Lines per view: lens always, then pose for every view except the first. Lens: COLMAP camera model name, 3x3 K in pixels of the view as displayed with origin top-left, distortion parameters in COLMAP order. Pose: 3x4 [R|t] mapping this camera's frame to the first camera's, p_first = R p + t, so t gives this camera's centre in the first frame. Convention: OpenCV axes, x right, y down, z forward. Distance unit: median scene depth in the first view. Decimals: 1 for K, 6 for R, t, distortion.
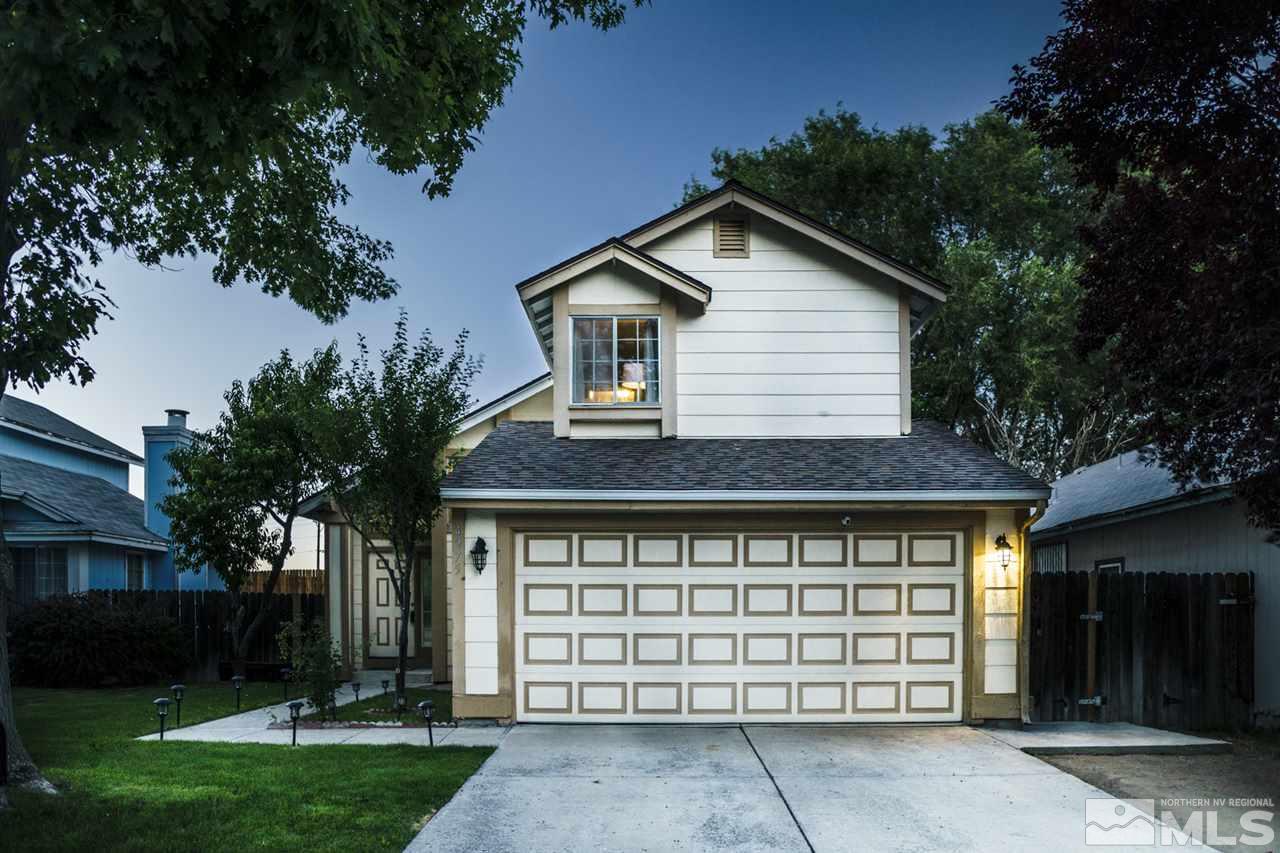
lens RADIAL K [[947.3, 0, 640.0], [0, 947.3, 426.5], [0, 0, 1]] dist [-0.085284, -0.002202]
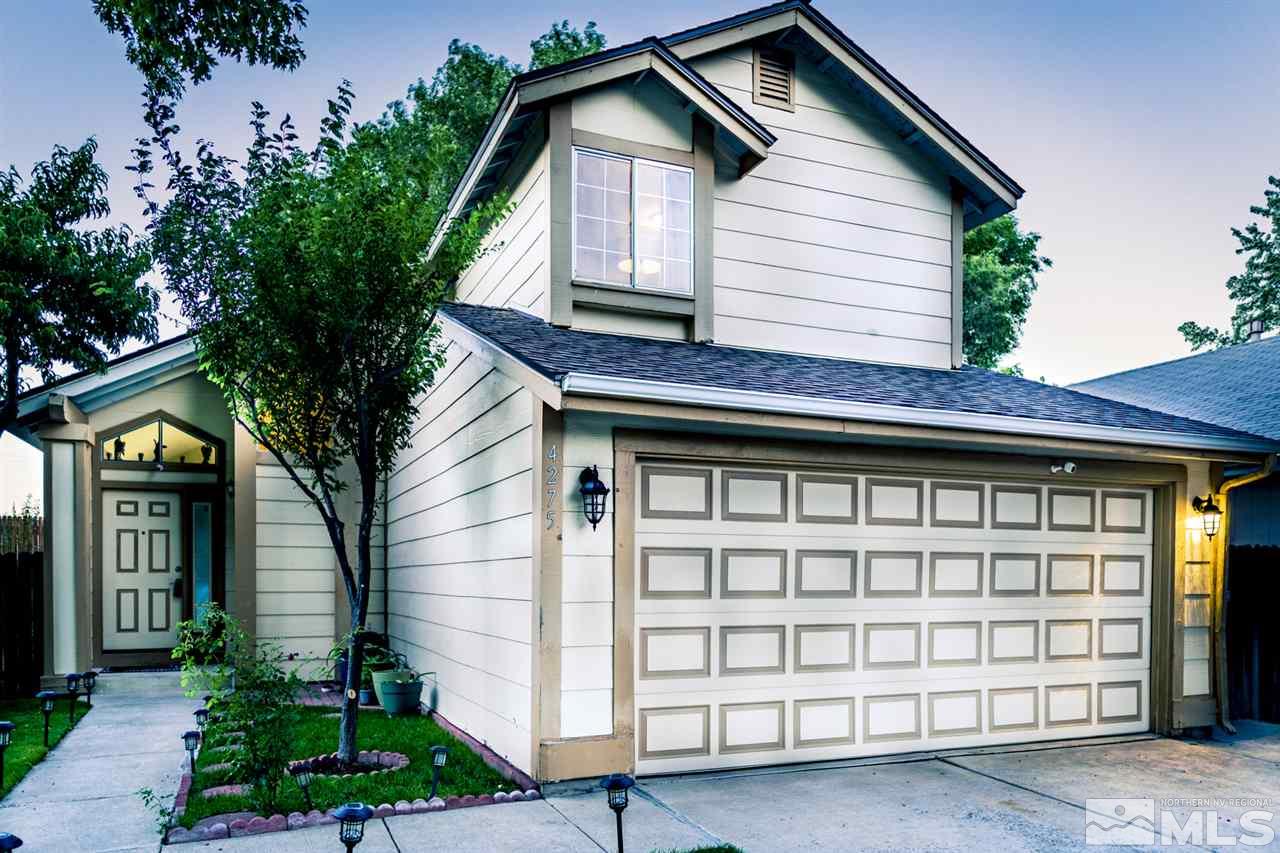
lens RADIAL K [[940.8, 0, 639.7], [0, 940.8, 463.1], [0, 0, 1]] dist [0.006170, 0.002681]
pose [[0.915201, 0.048683, 0.400046, -0.369163], [-0.081939, 0.994420, 0.066440, 0.074011], [-0.394579, -0.093585, 0.914084, 0.458128]]
